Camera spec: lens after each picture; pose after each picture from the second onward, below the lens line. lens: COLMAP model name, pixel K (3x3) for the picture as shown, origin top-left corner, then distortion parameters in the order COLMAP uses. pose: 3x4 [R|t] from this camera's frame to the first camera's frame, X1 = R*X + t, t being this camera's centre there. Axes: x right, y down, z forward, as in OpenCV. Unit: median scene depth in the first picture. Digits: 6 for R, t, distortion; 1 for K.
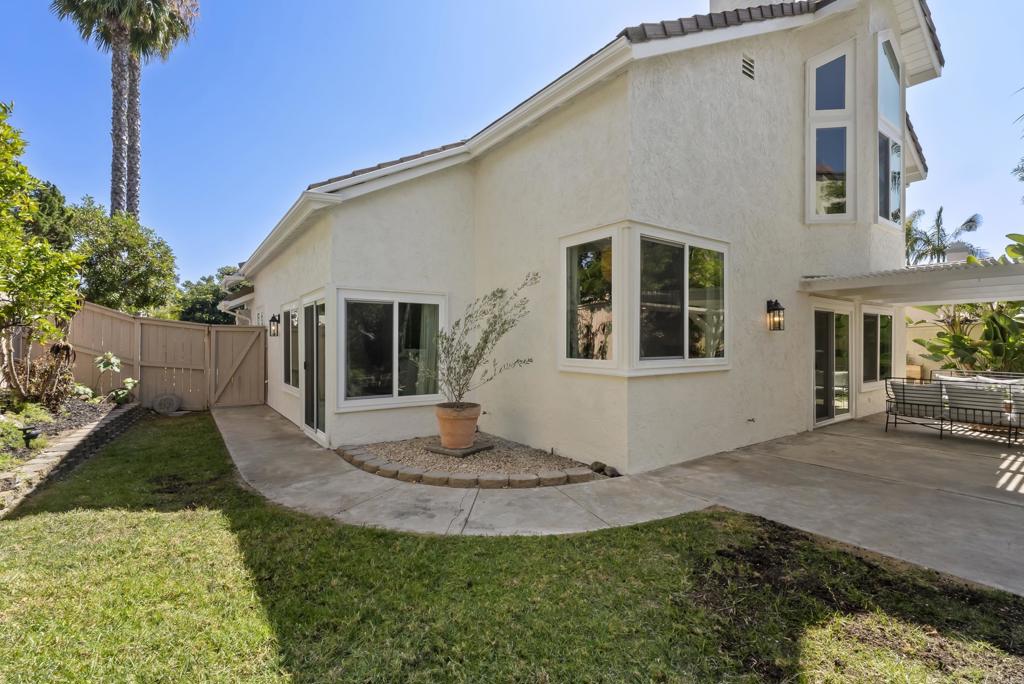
lens RADIAL K [[459.0, 0, 513.8], [0, 459.0, 342.6], [0, 0, 1]] dist [-0.000840, -0.000180]
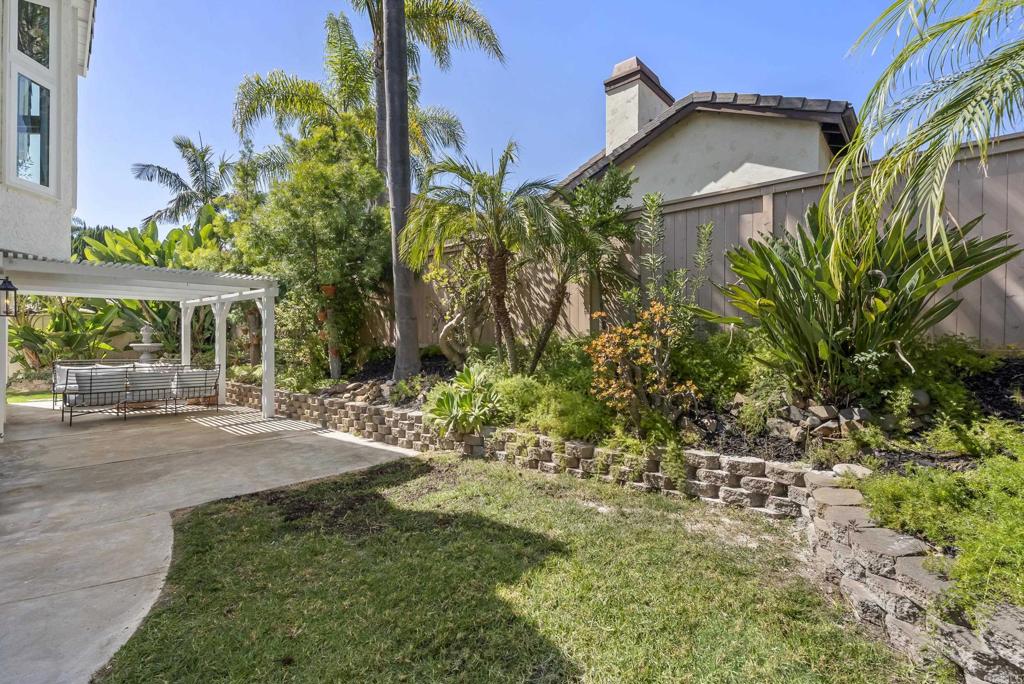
lens RADIAL K [[459.0, 0, 511.3], [0, 459.0, 339.3], [0, 0, 1]] dist [-0.000840, -0.000180]
pose [[-0.205212, -0.001095, 0.978717, -0.510347], [-0.008901, 0.999960, -0.000748, 0.008498], [-0.978677, -0.008865, -0.205214, 0.469311]]
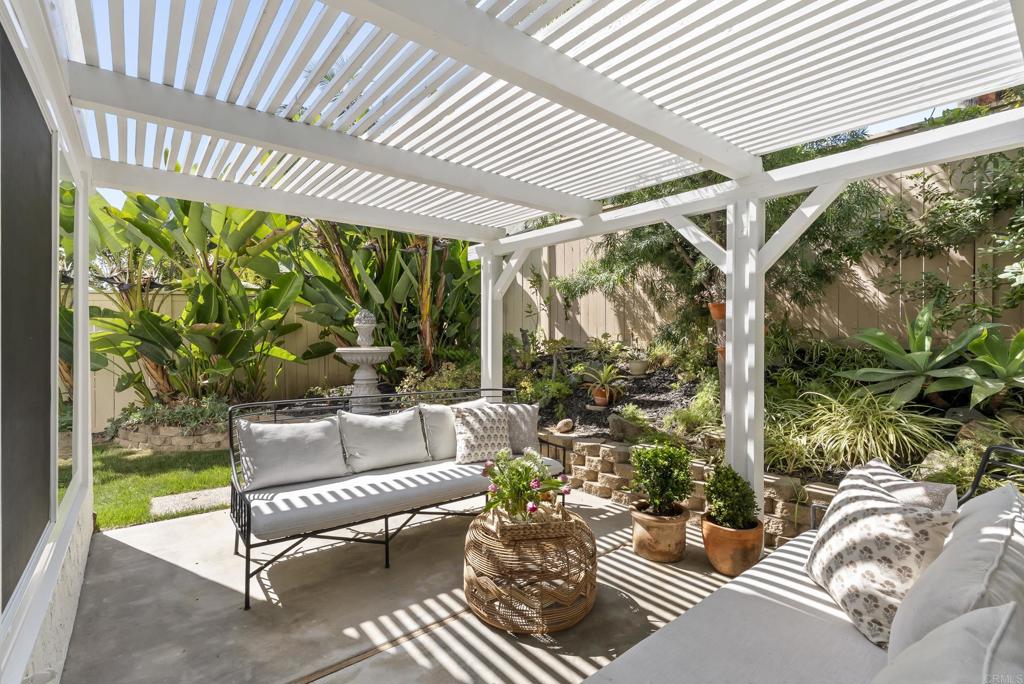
lens RADIAL K [[459.0, 0, 515.0], [0, 459.0, 341.2], [0, 0, 1]] dist [-0.000840, -0.000180]
pose [[-0.079758, -0.006516, 0.996793, 1.178268], [-0.003373, 0.999975, 0.006266, 0.022983], [-0.996809, -0.002862, -0.079778, 1.657279]]
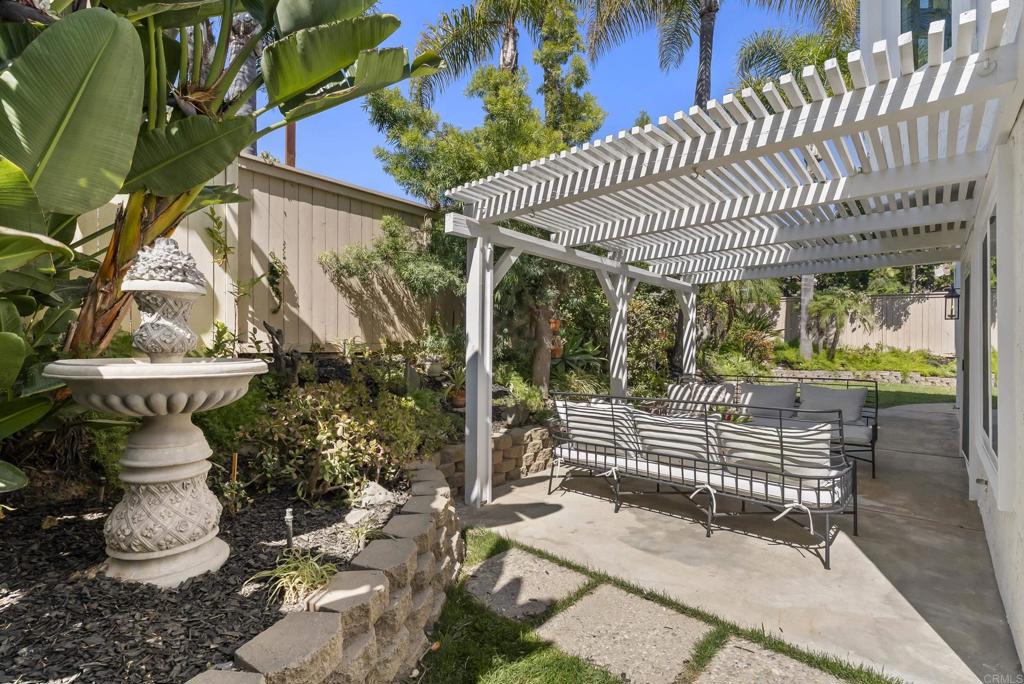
lens RADIAL K [[459.0, 0, 511.4], [0, 459.0, 345.2], [0, 0, 1]] dist [-0.000840, -0.000180]
pose [[-0.975548, -0.000810, -0.219785, 2.289830], [0.000178, 0.999990, -0.004475, 0.036209], [0.219787, -0.004404, -0.975538, 2.424091]]
